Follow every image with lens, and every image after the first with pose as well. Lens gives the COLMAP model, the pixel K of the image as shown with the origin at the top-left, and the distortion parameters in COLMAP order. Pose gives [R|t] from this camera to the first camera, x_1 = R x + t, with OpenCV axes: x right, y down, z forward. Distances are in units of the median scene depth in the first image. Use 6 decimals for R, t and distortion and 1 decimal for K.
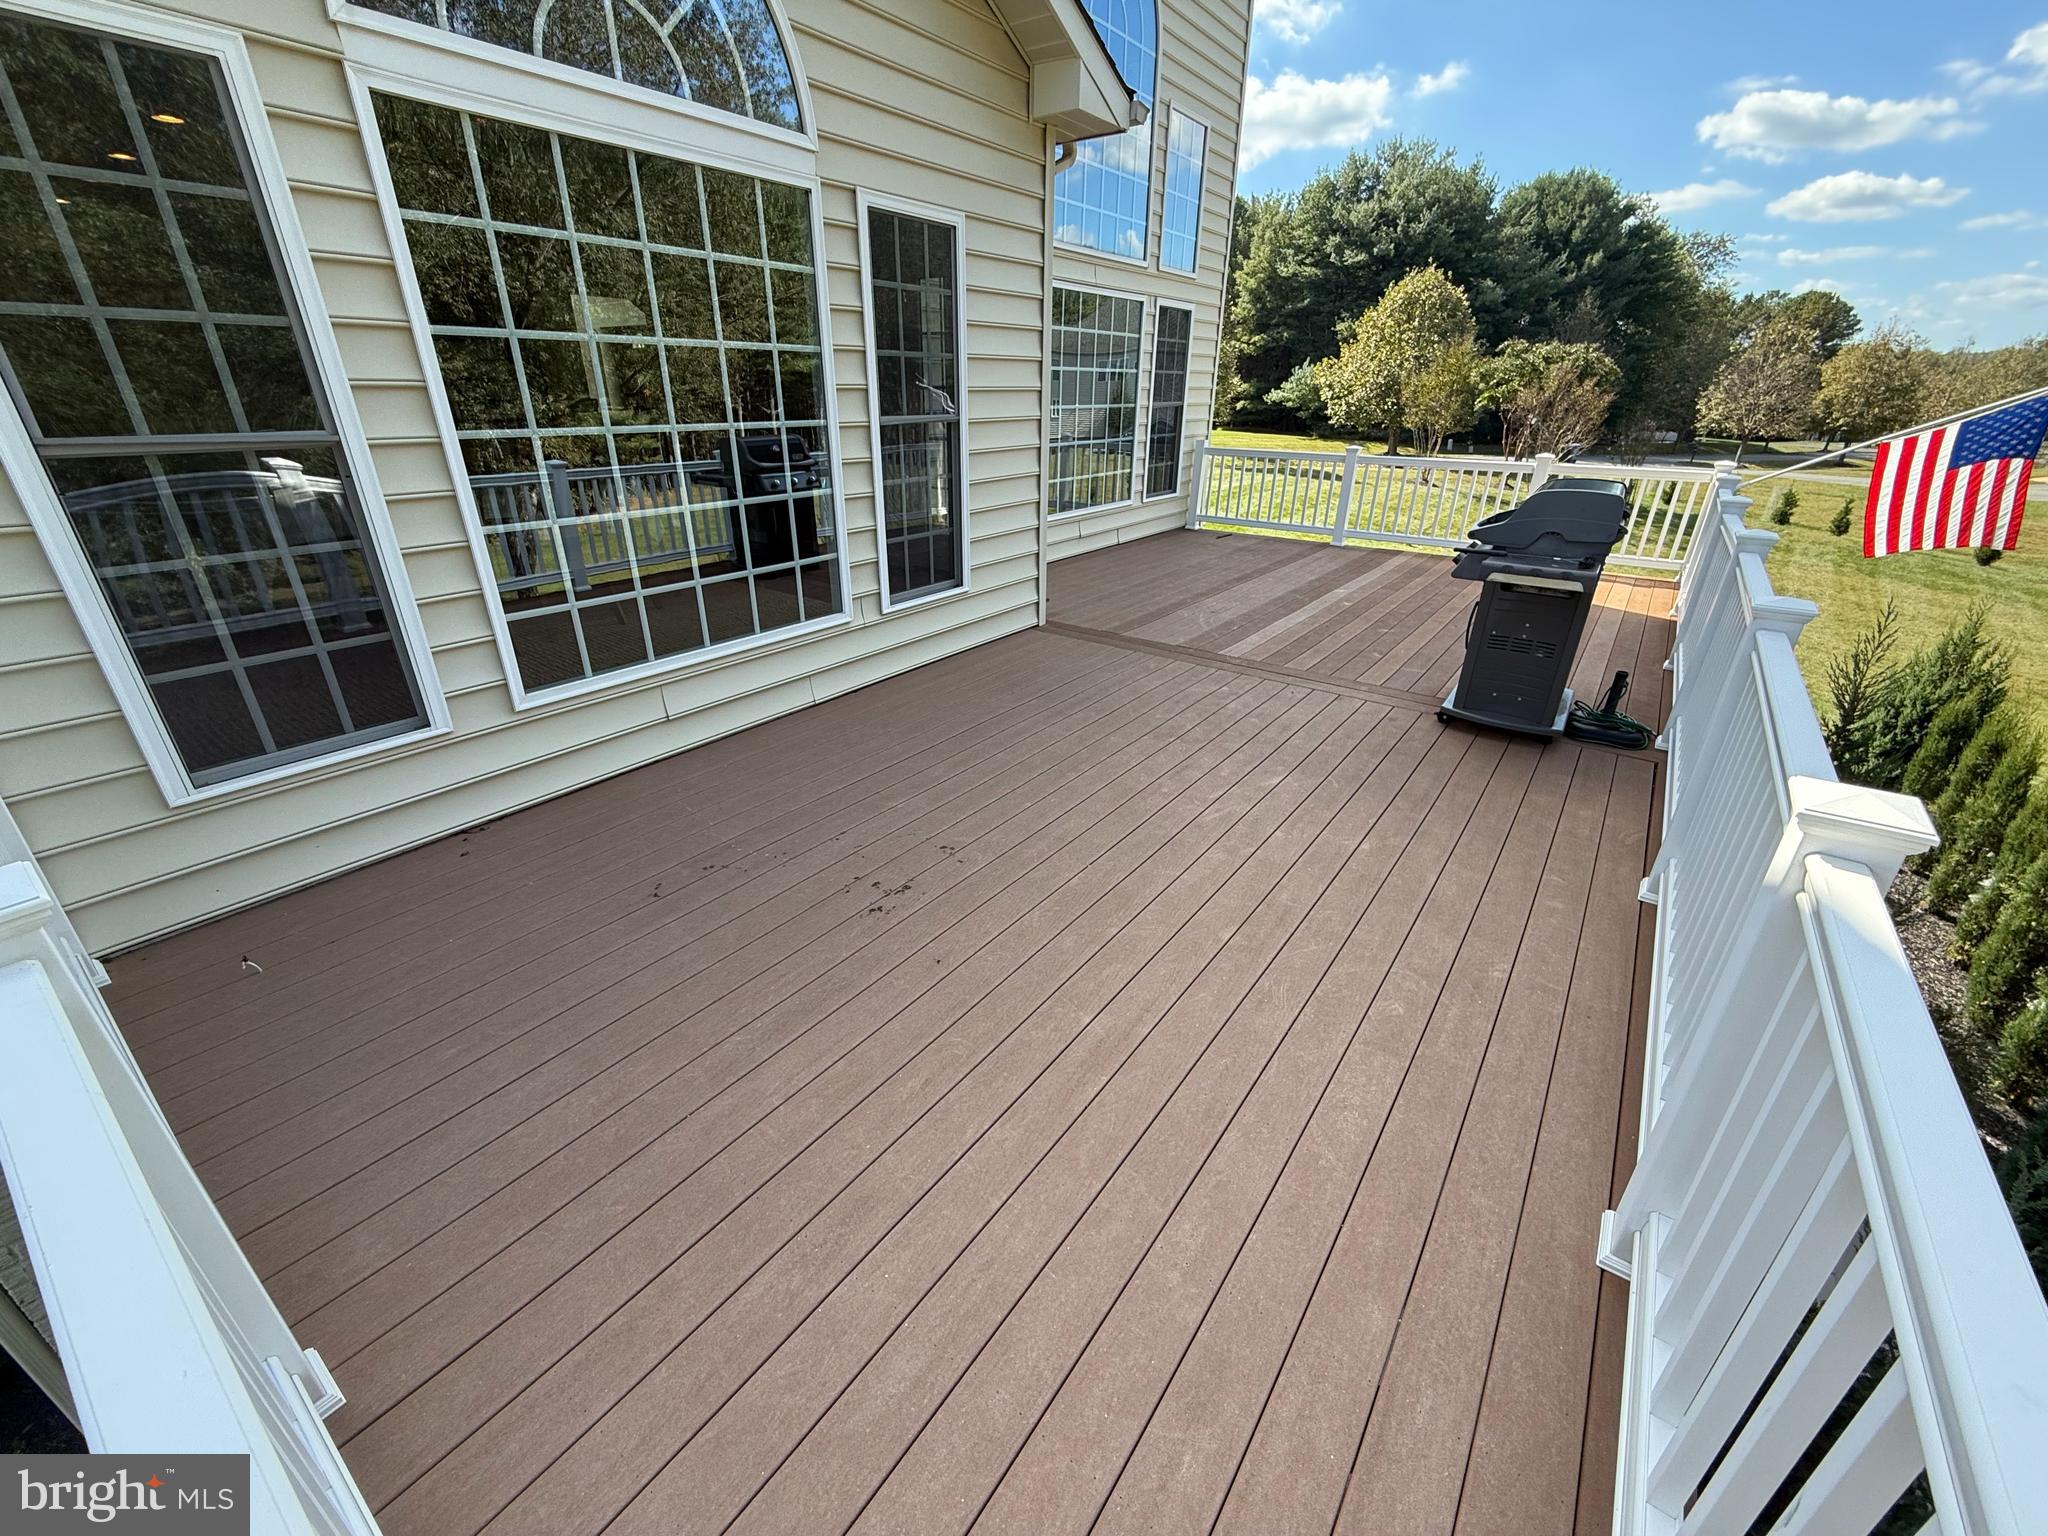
lens RADIAL K [[824.6, 0, 1024.0], [0, 824.6, 768.0], [0, 0, 1]] dist [-0.000274, -0.000003]
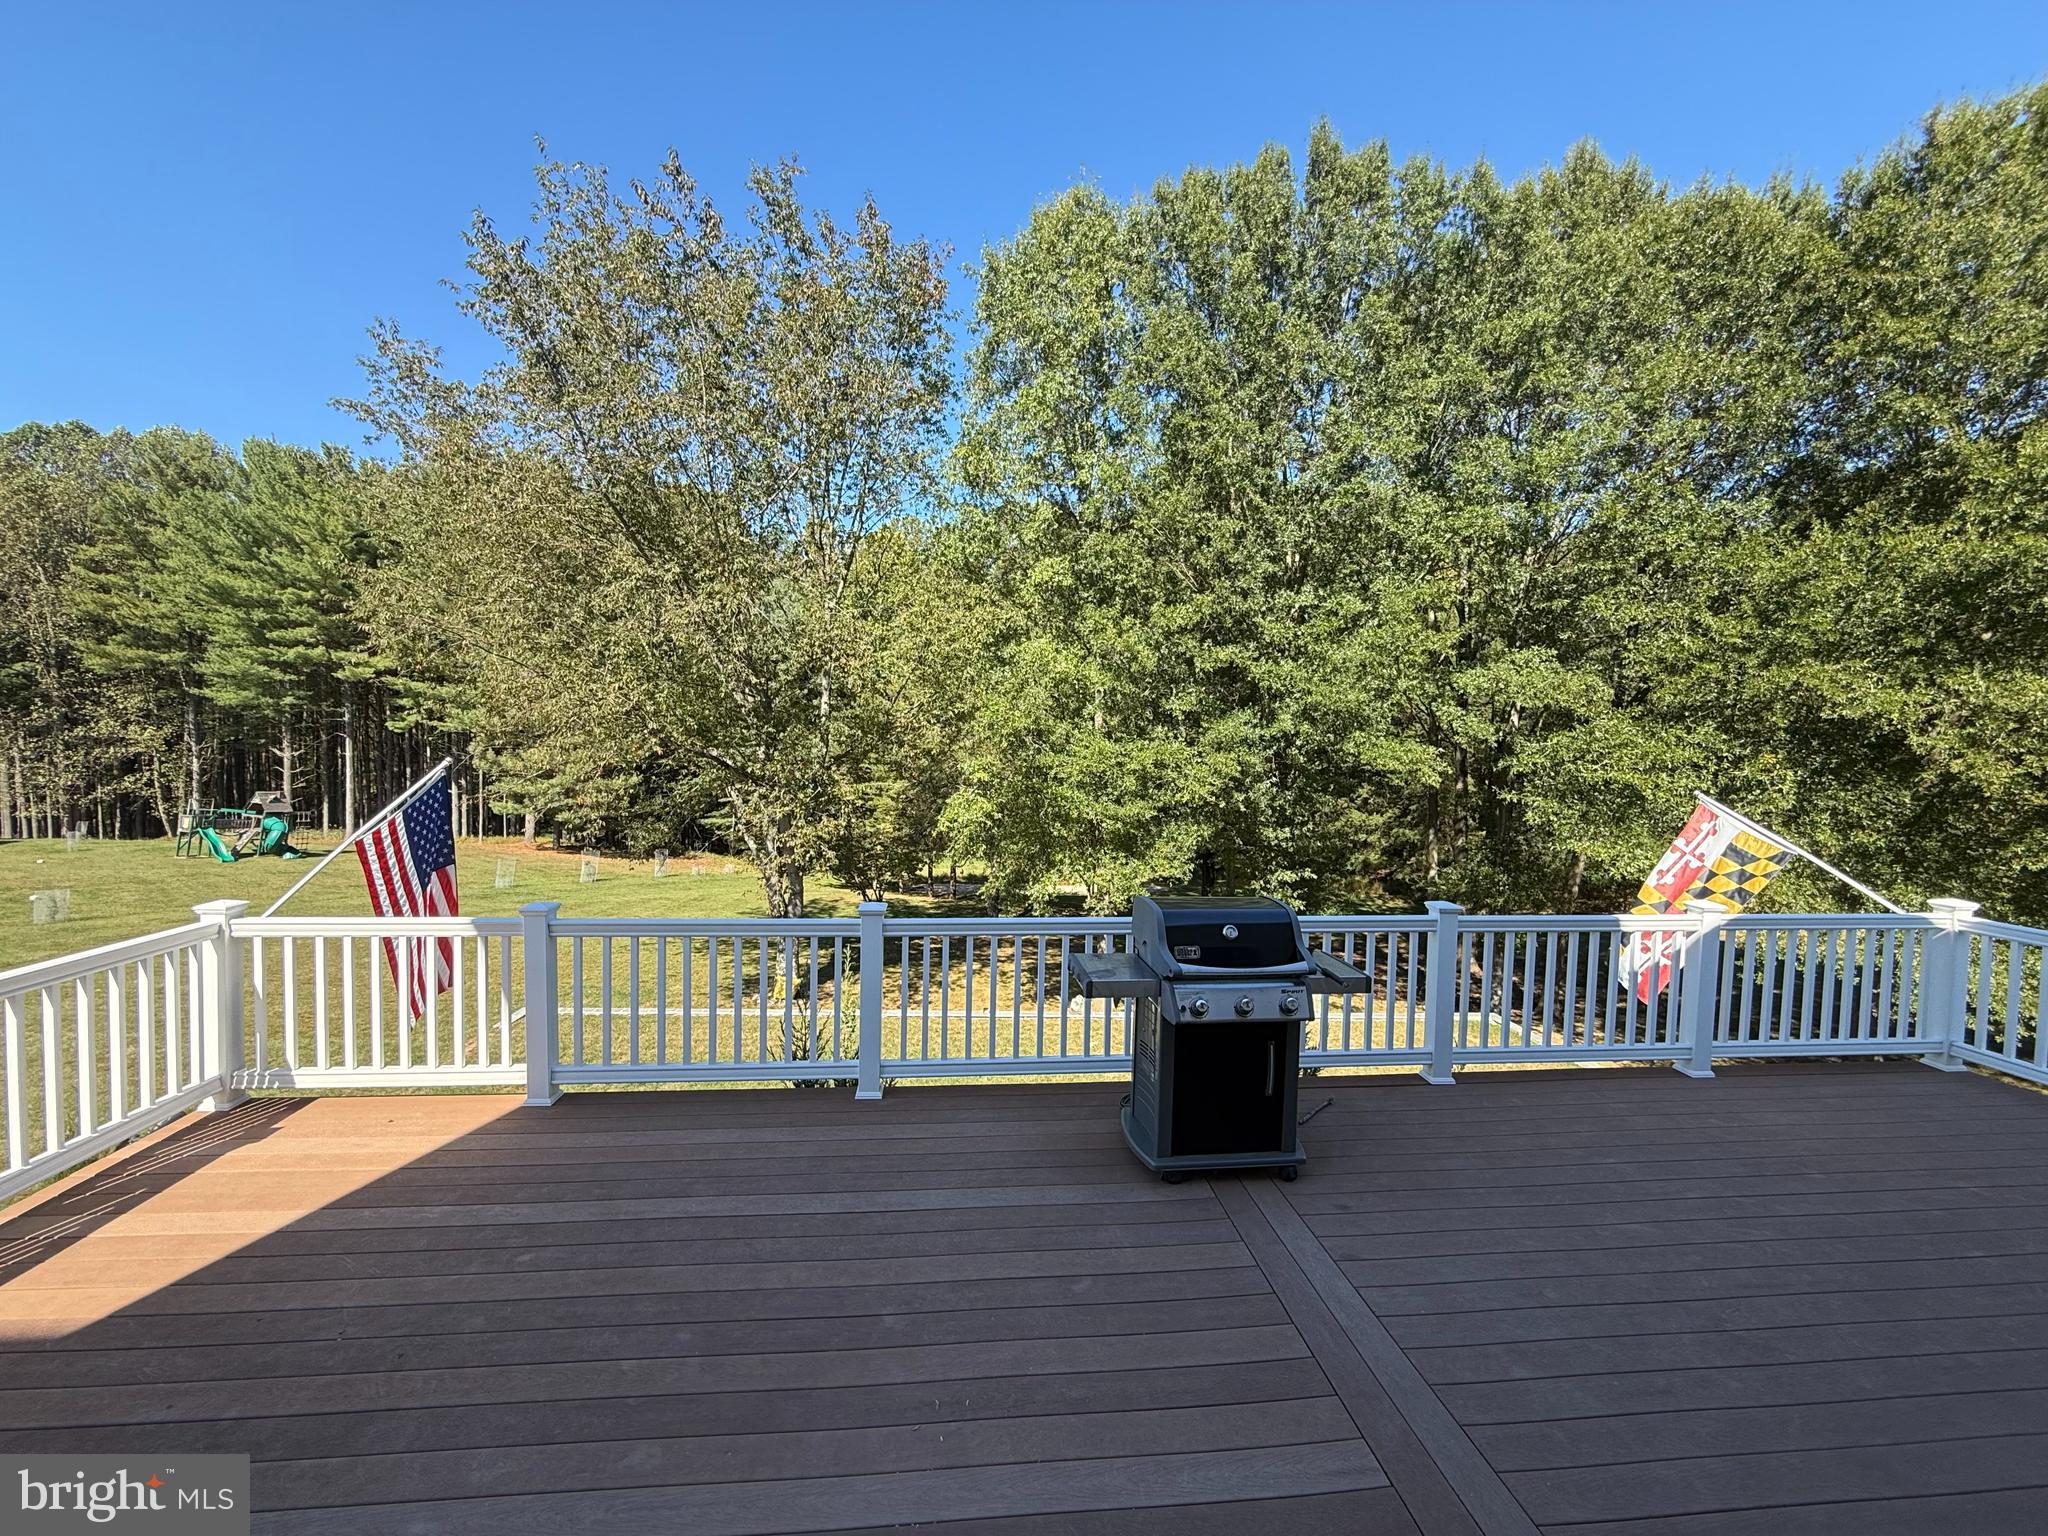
lens RADIAL K [[824.6, 0, 1024.0], [0, 824.6, 768.0], [0, 0, 1]] dist [-0.000274, -0.000003]
pose [[-0.678150, -0.054739, 0.732883, 0.114922], [0.281051, 0.902105, 0.327440, -0.875483], [-0.679061, 0.428031, -0.596377, 1.686620]]
